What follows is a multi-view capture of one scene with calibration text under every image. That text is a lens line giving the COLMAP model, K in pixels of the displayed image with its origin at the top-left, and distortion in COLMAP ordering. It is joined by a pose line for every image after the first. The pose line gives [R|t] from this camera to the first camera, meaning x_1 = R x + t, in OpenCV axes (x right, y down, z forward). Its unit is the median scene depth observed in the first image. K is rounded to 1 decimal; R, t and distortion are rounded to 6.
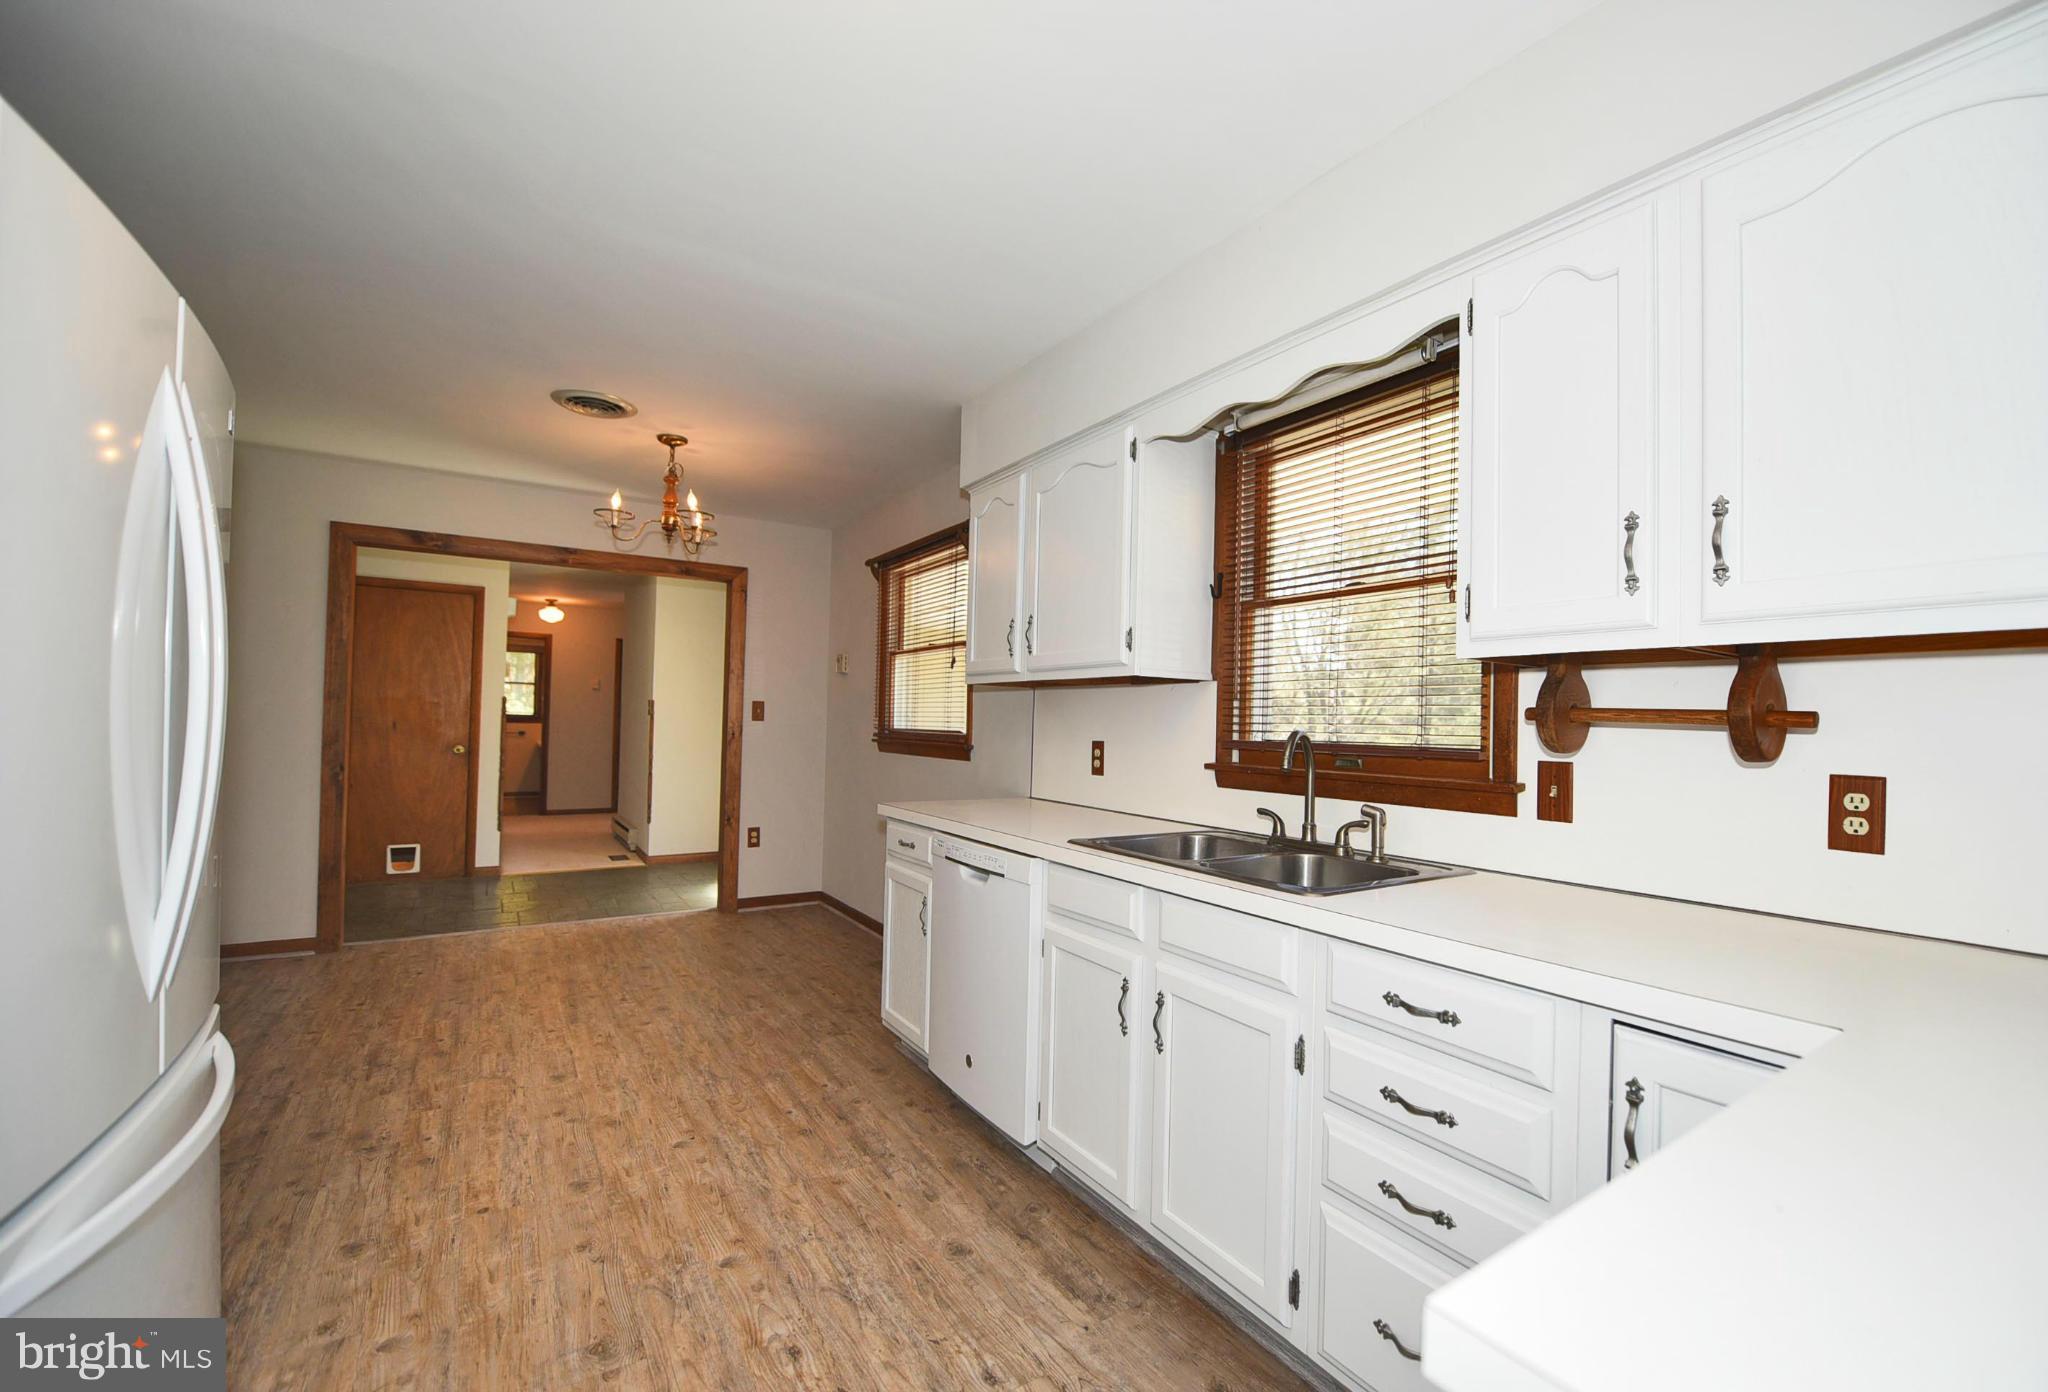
lens RADIAL K [[871.7, 0, 1088.4], [0, 871.7, 706.2], [0, 0, 1]] dist [-0.000858, -0.007517]
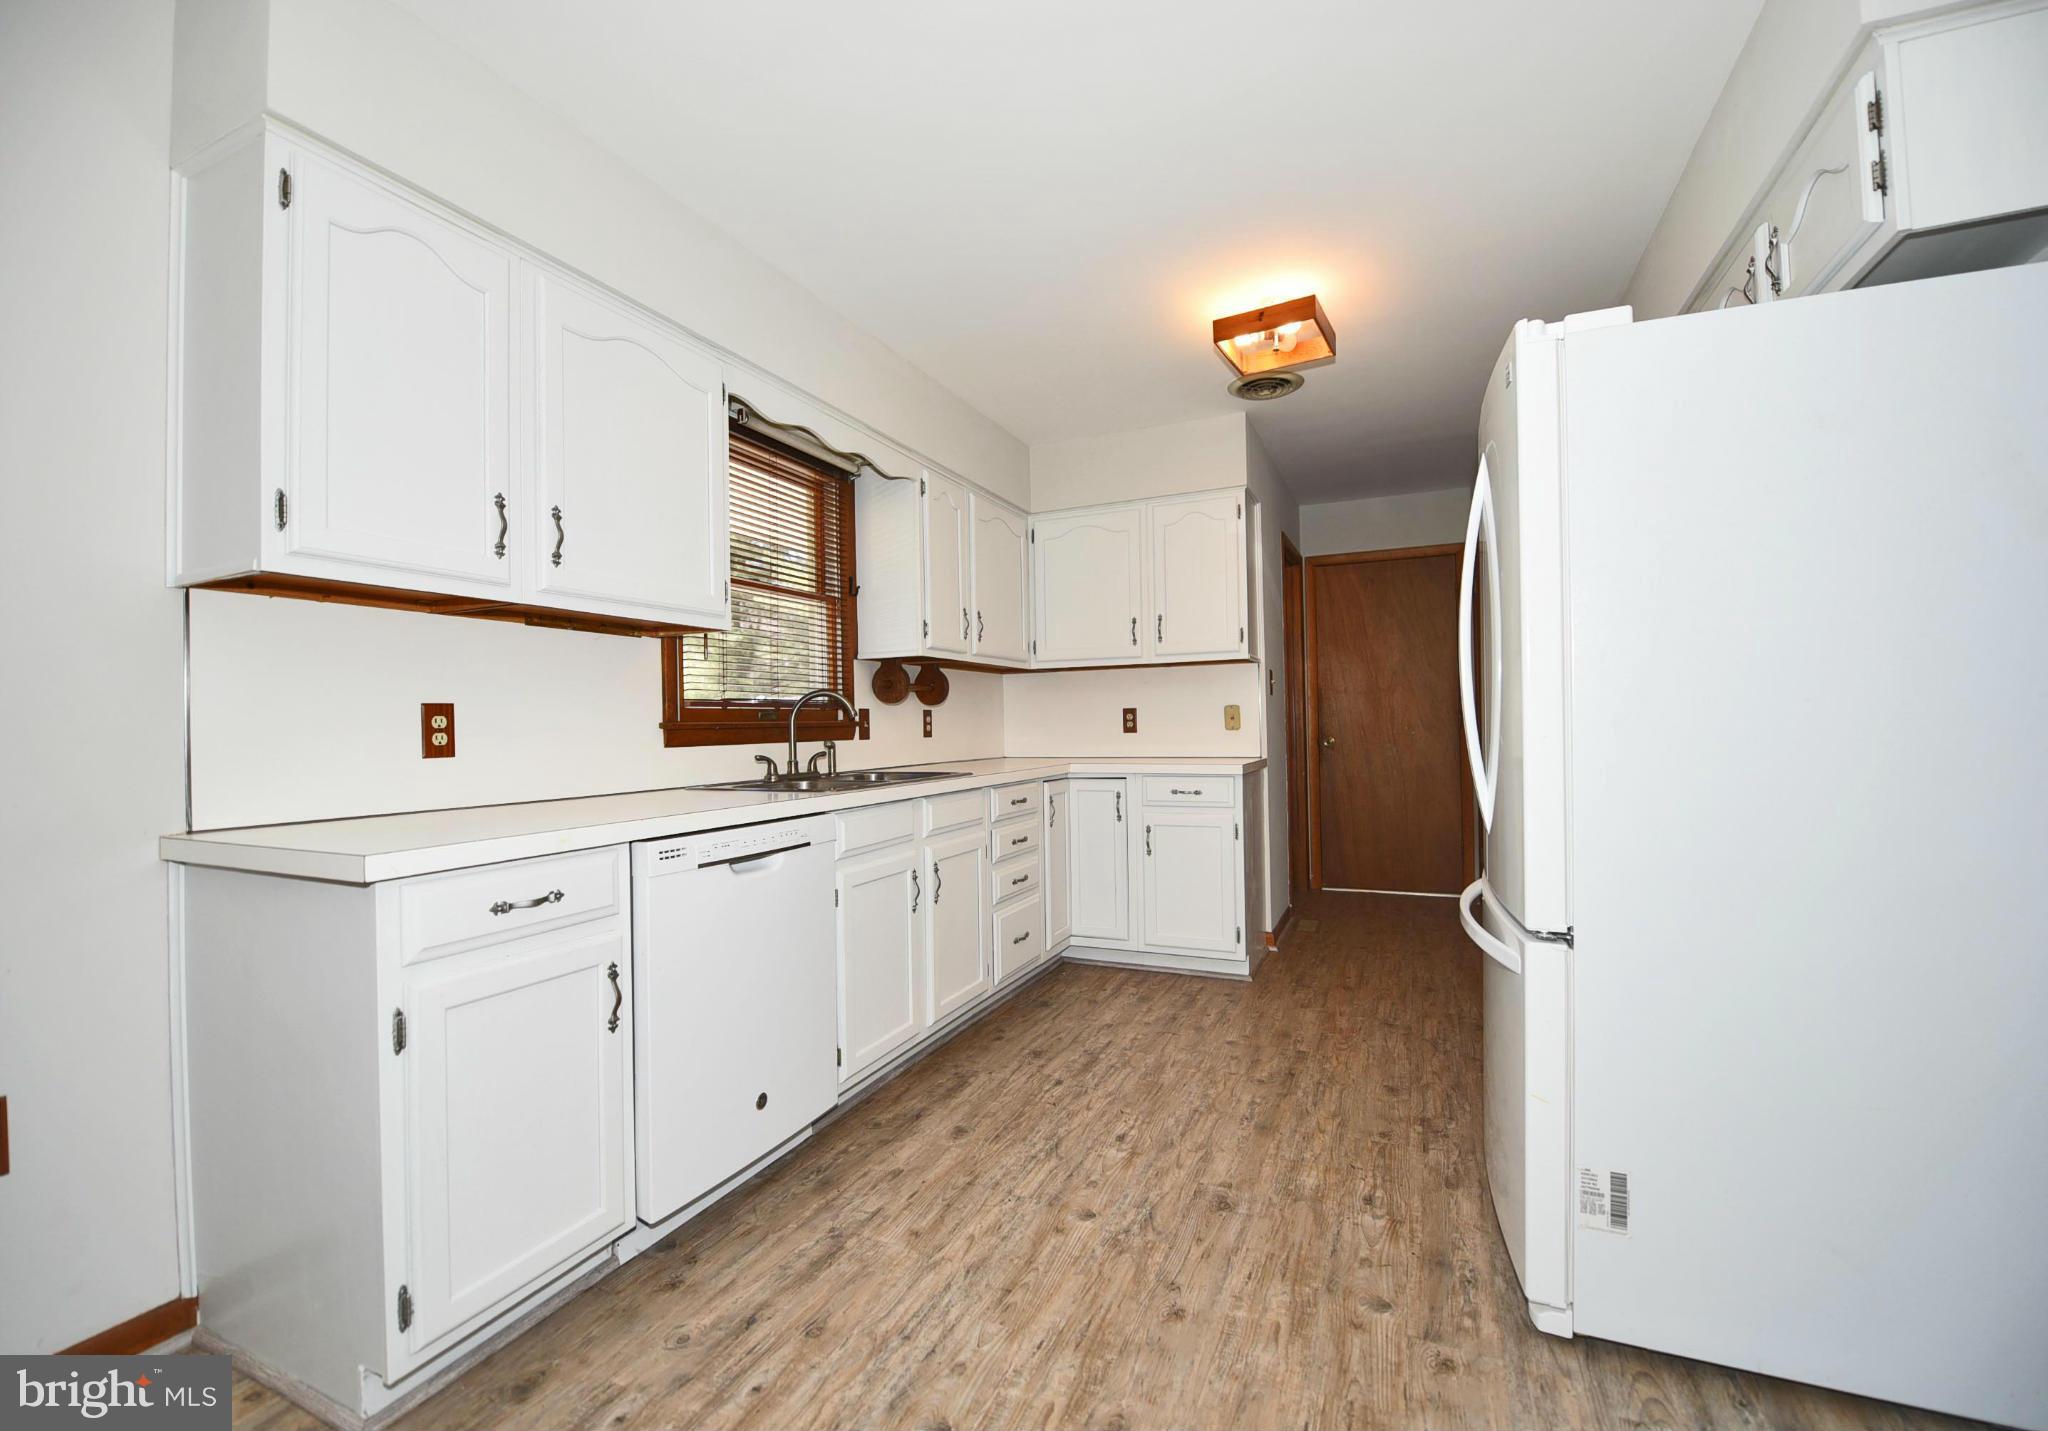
lens RADIAL K [[832.4, 0, 1056.4], [0, 832.4, 711.6], [0, 0, 1]] dist [-0.017398, -0.000247]
pose [[-0.534616, 0.003585, 0.845087, -1.158179], [-0.009536, 0.999902, -0.010275, 0.076626], [-0.845041, -0.013552, -0.534530, 1.496968]]
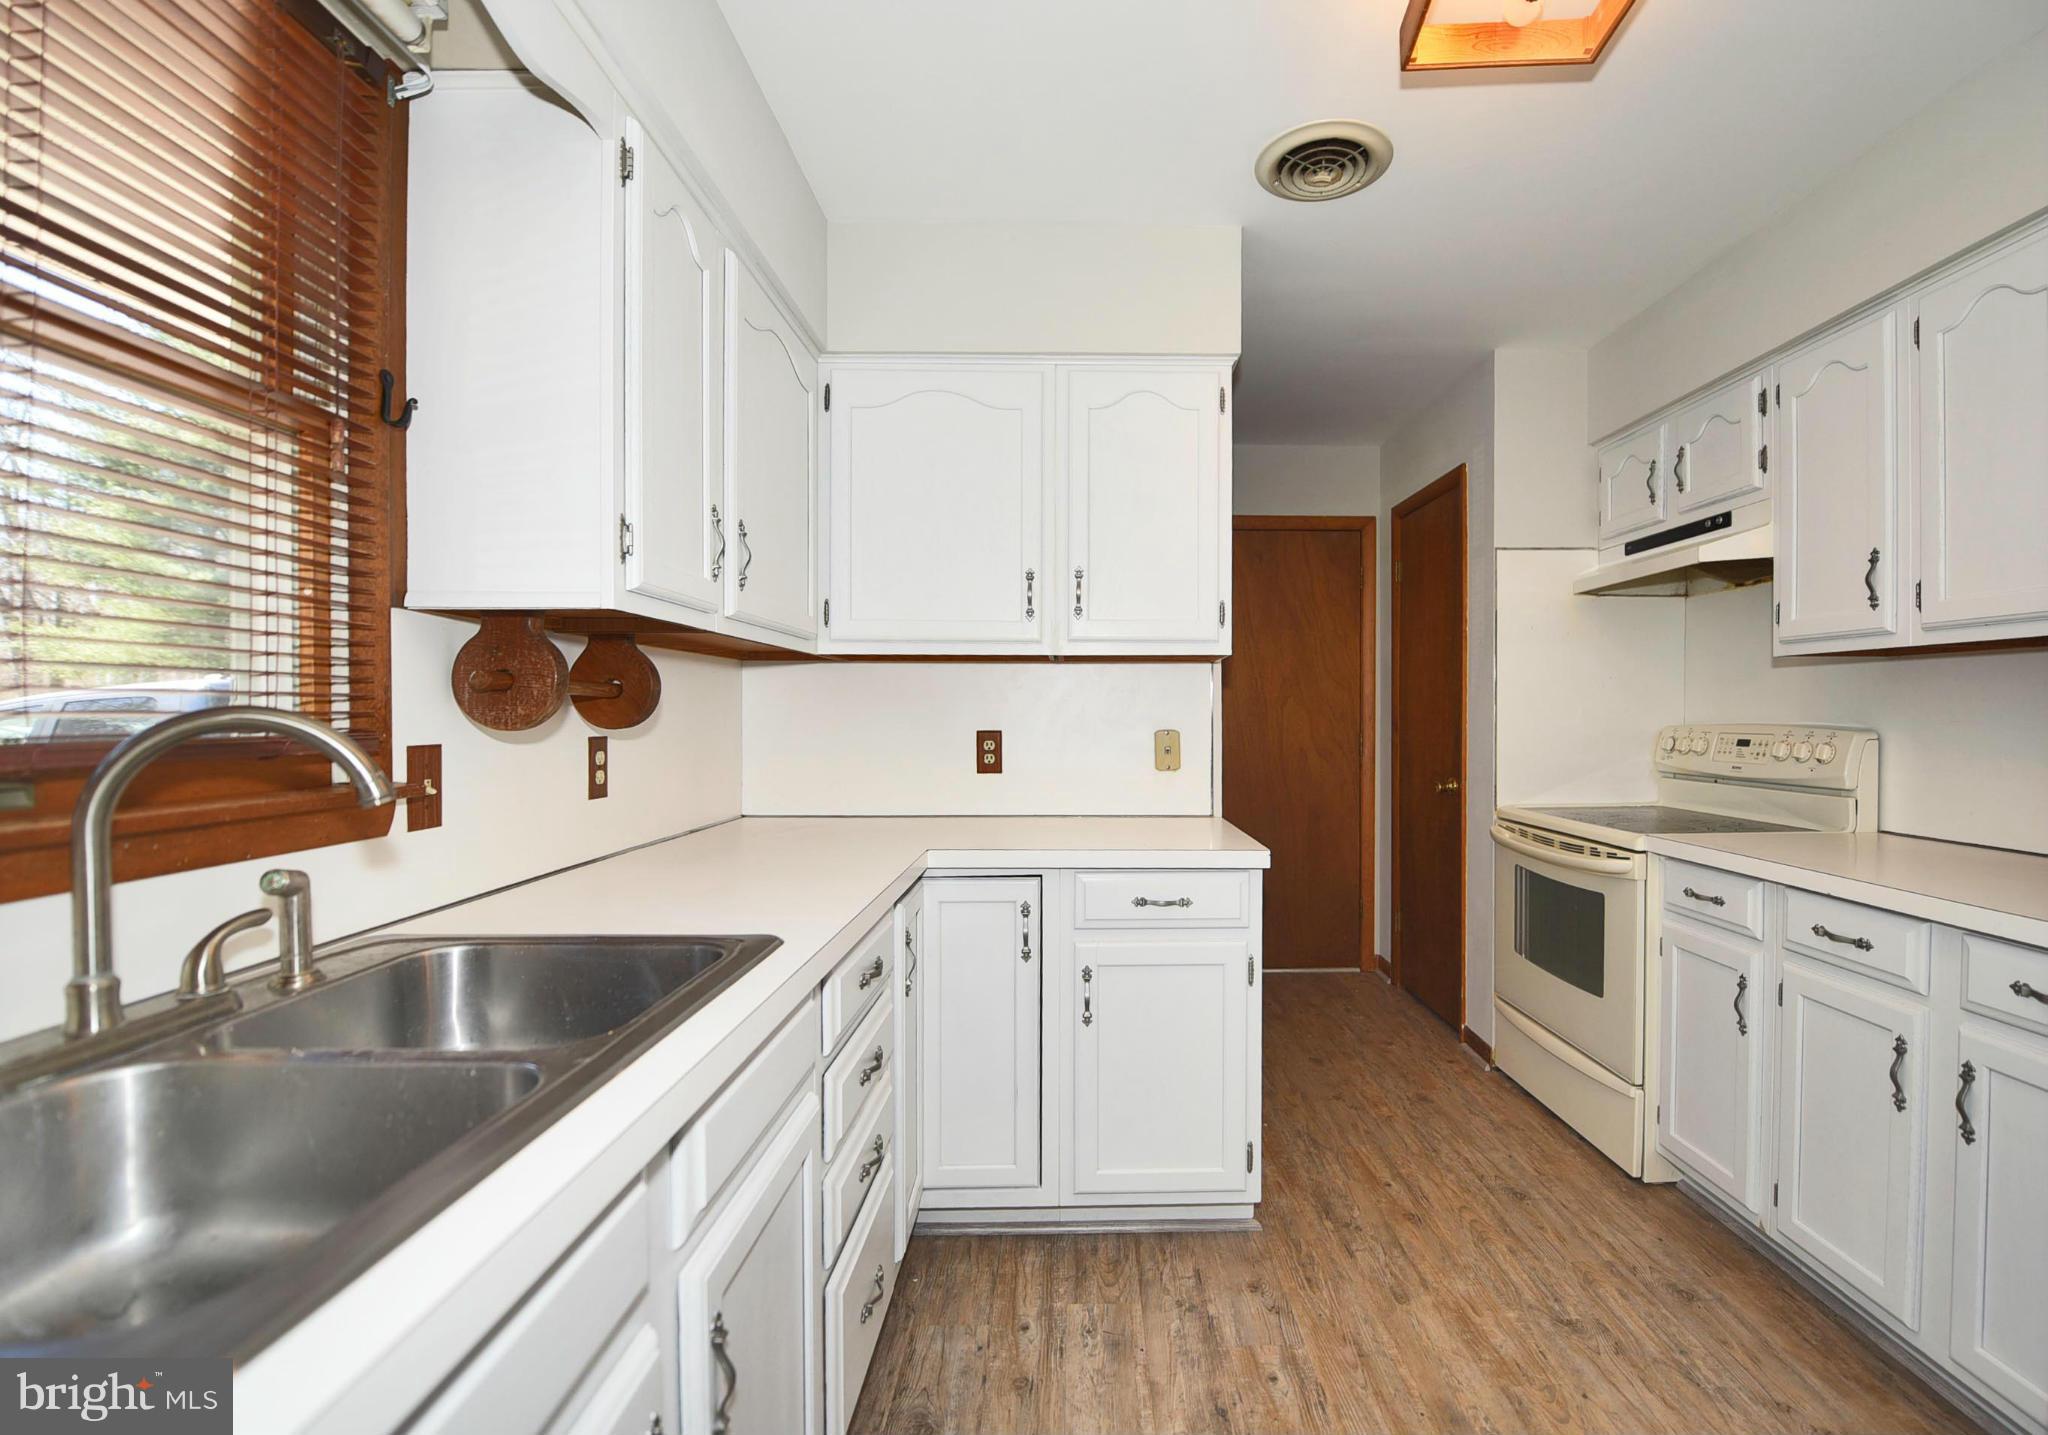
lens RADIAL K [[832.4, 0, 1056.4], [0, 832.4, 713.6], [0, 0, 1]] dist [-0.017398, -0.000247]
pose [[-0.834762, -0.022367, 0.550157, -0.265731], [-0.028397, 0.999594, -0.002448, 0.023114], [-0.549878, -0.017666, -0.835058, 1.183302]]
